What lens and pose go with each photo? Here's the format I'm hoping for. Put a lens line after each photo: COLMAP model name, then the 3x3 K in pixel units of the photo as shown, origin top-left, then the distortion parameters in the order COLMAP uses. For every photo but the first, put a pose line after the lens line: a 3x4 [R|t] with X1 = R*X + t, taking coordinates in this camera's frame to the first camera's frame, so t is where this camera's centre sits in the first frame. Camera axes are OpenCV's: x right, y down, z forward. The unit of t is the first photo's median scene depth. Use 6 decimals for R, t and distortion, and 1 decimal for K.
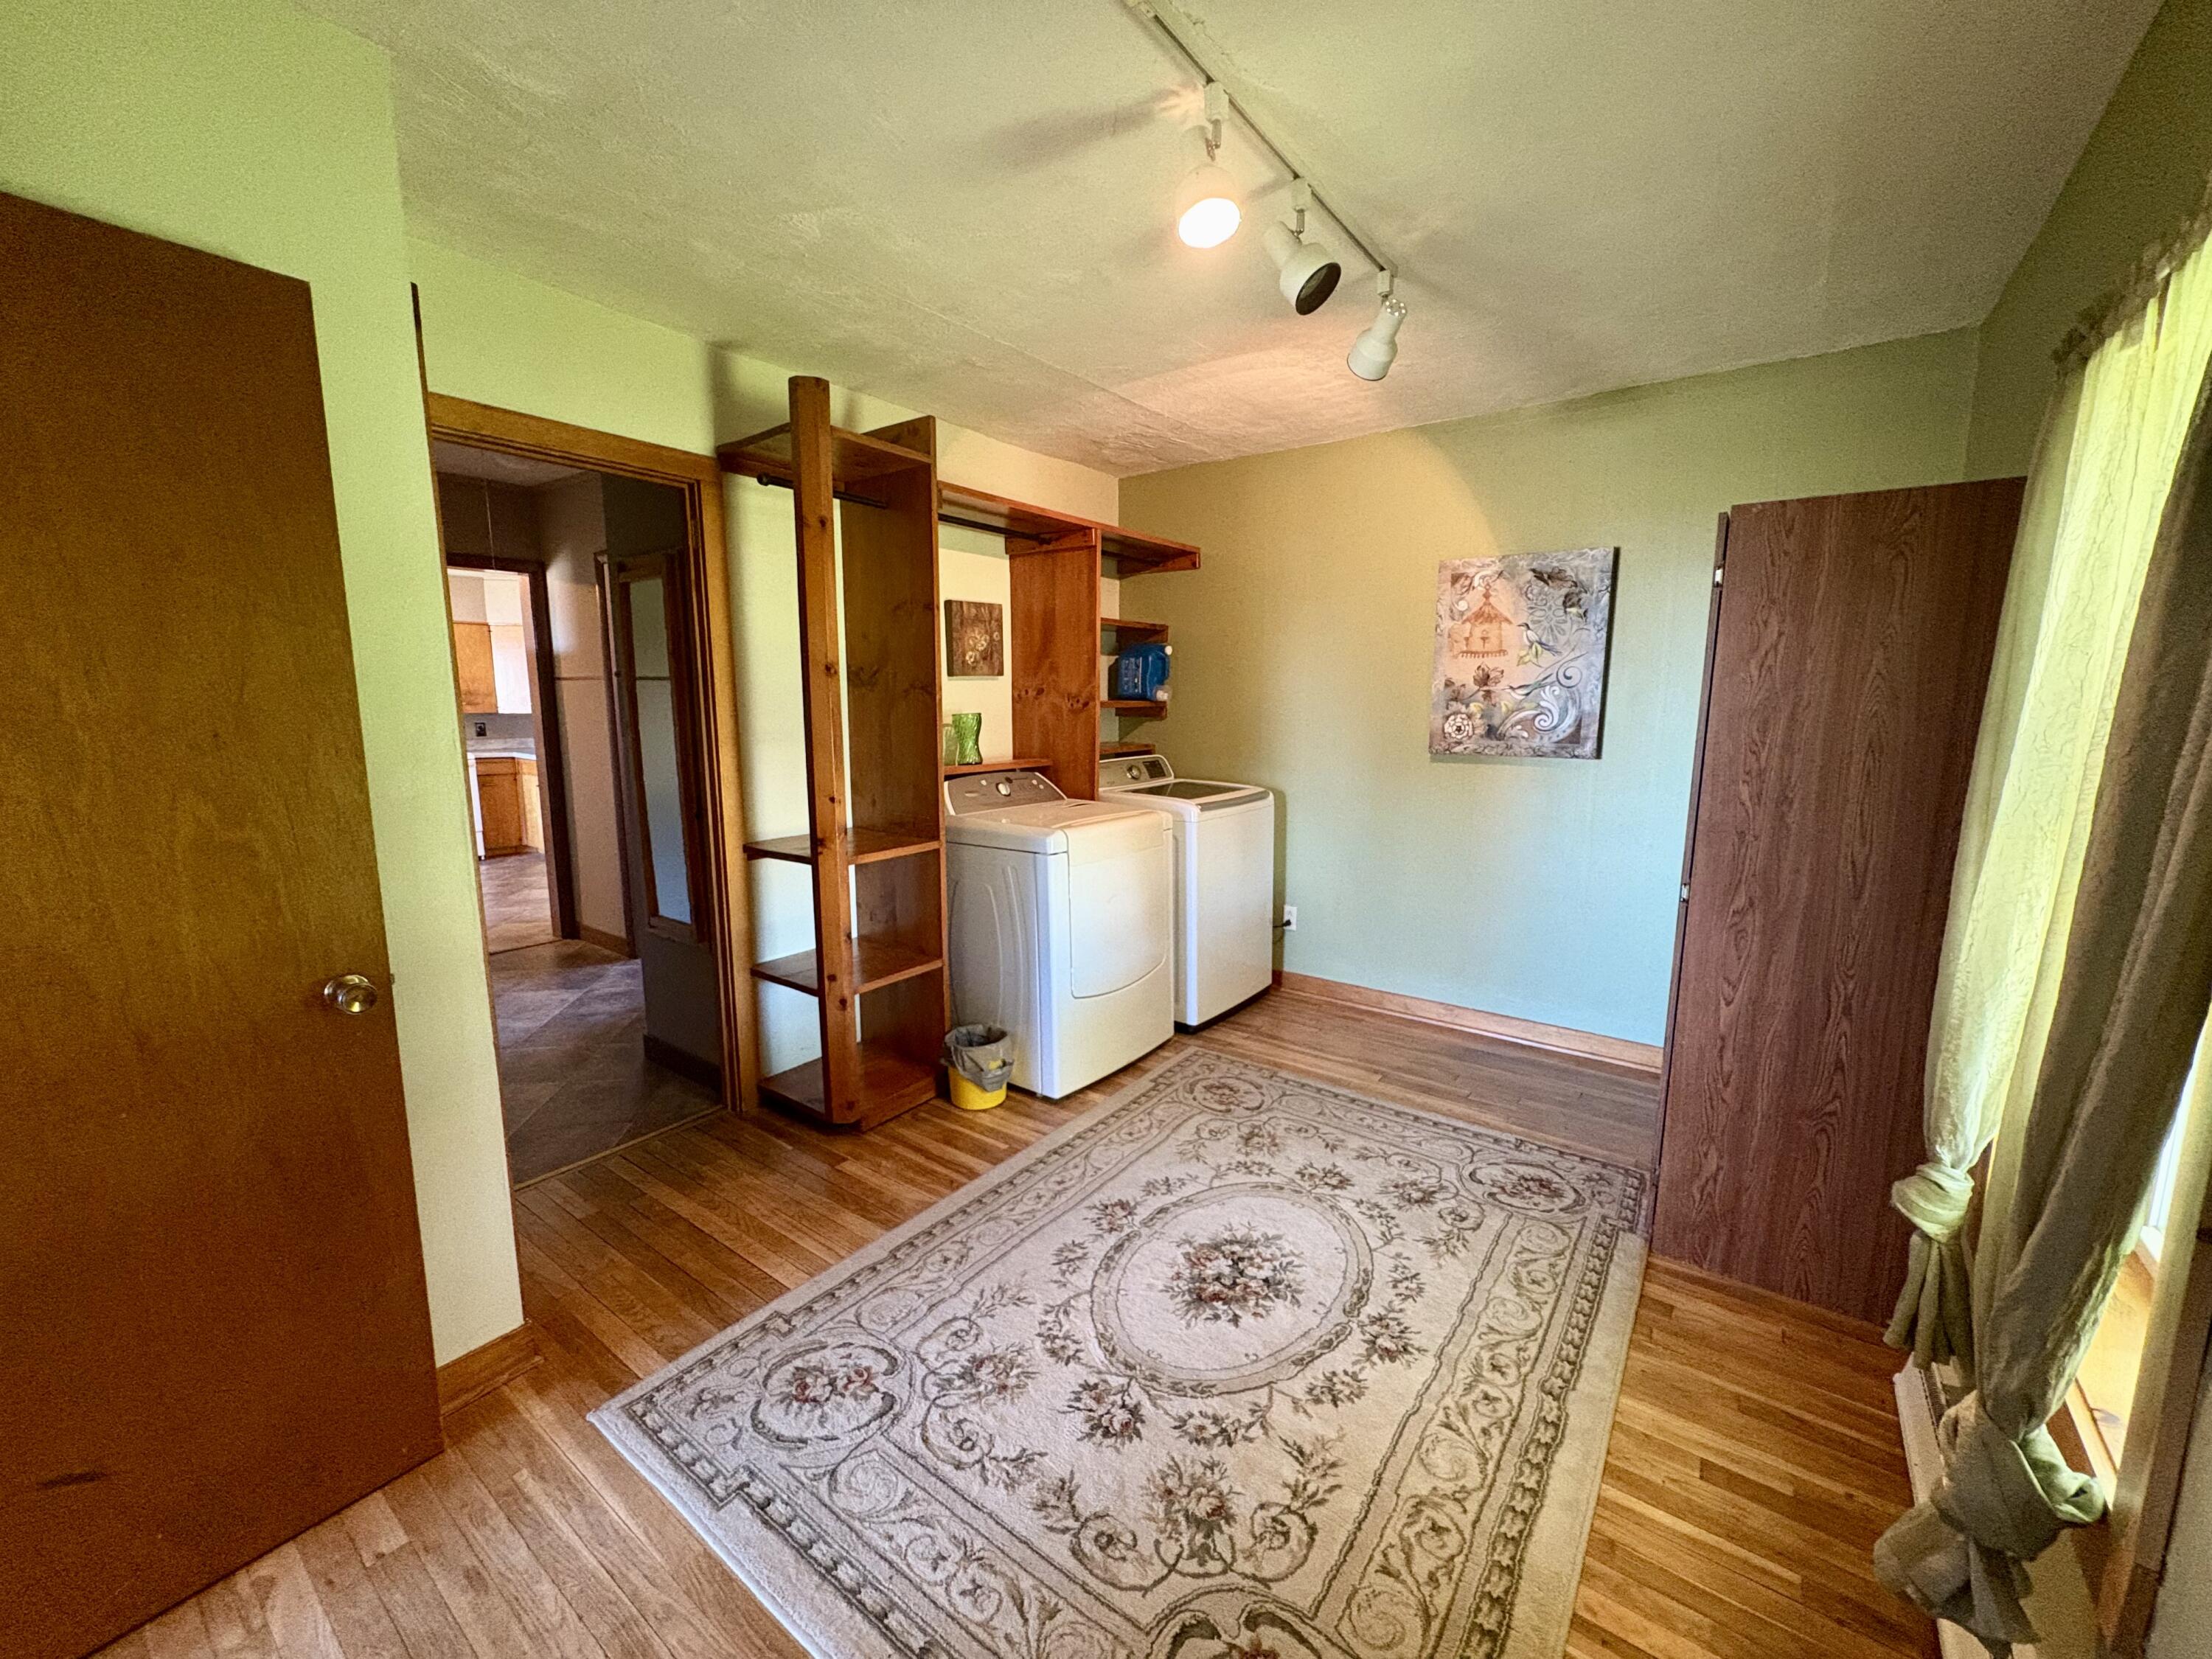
lens RADIAL K [[874.5, 0, 1105.8], [0, 874.5, 830.8], [0, 0, 1]] dist [-0.002988, 0.000864]
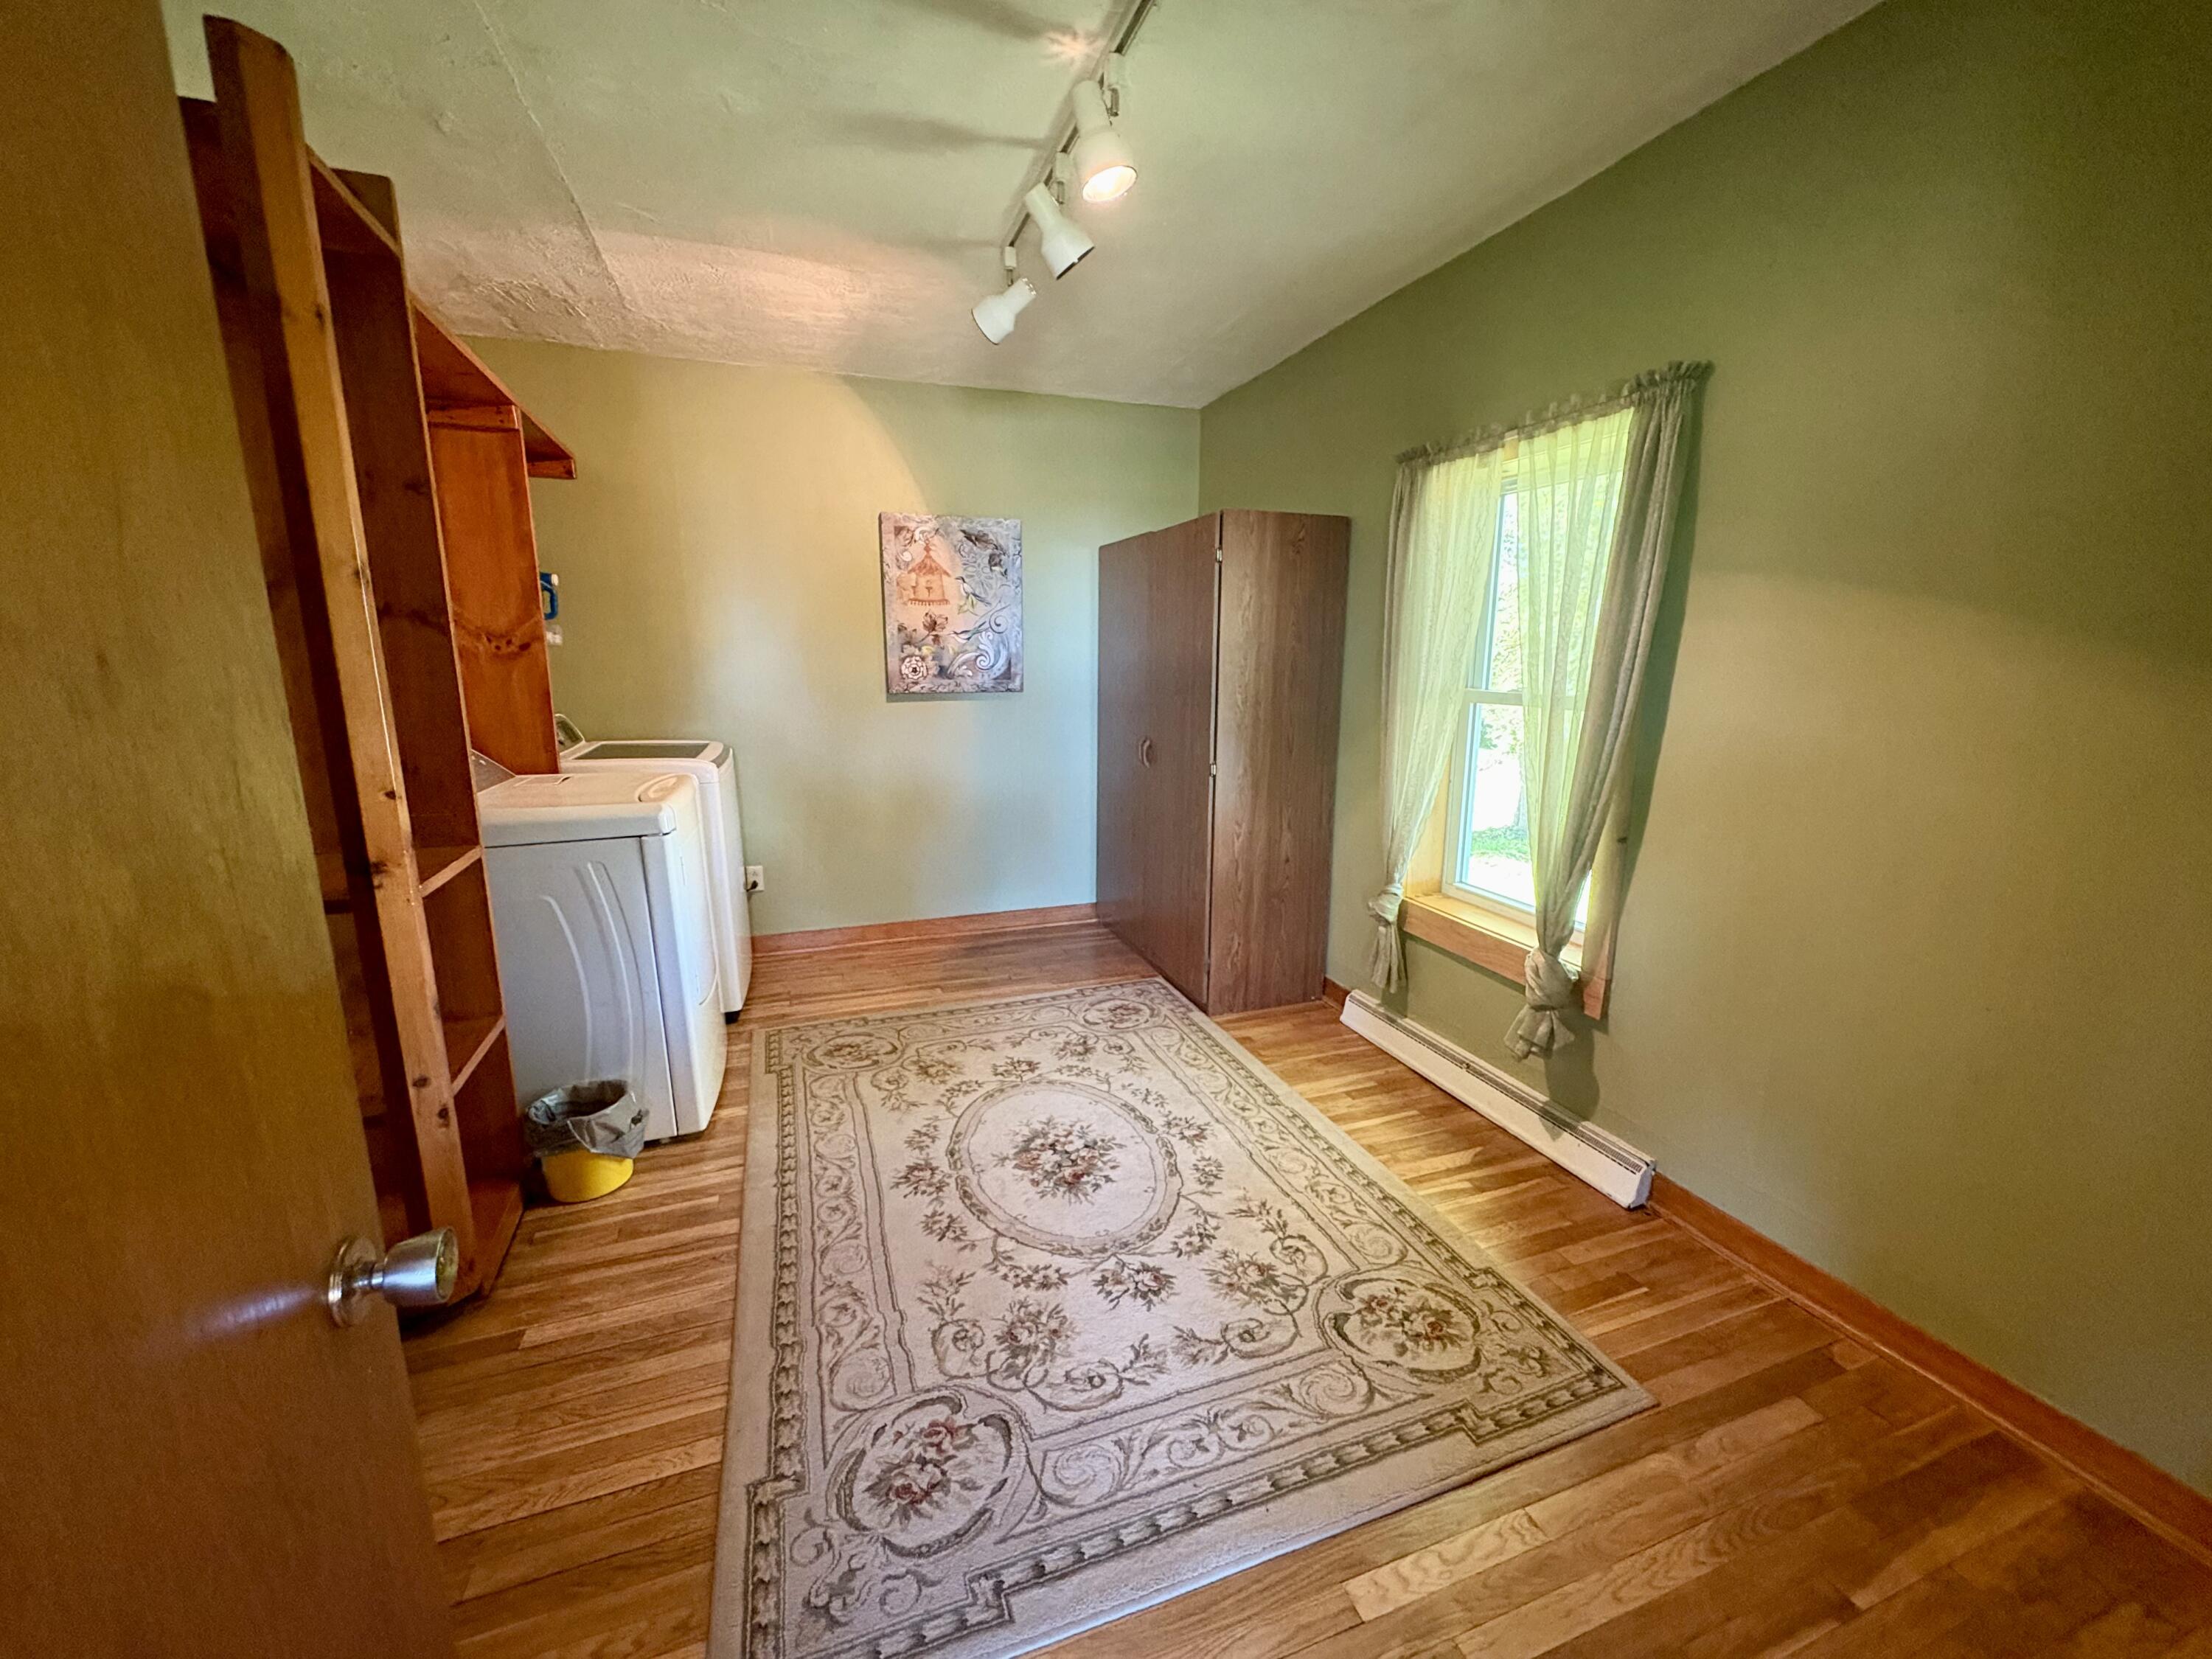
lens RADIAL K [[874.5, 0, 1102.3], [0, 874.5, 830.3], [0, 0, 1]] dist [-0.002988, 0.000864]
pose [[0.555392, -0.166814, 0.814685, -0.664413], [0.127545, 0.985170, 0.114772, -0.022995], [-0.821749, 0.040166, 0.568432, 0.310680]]
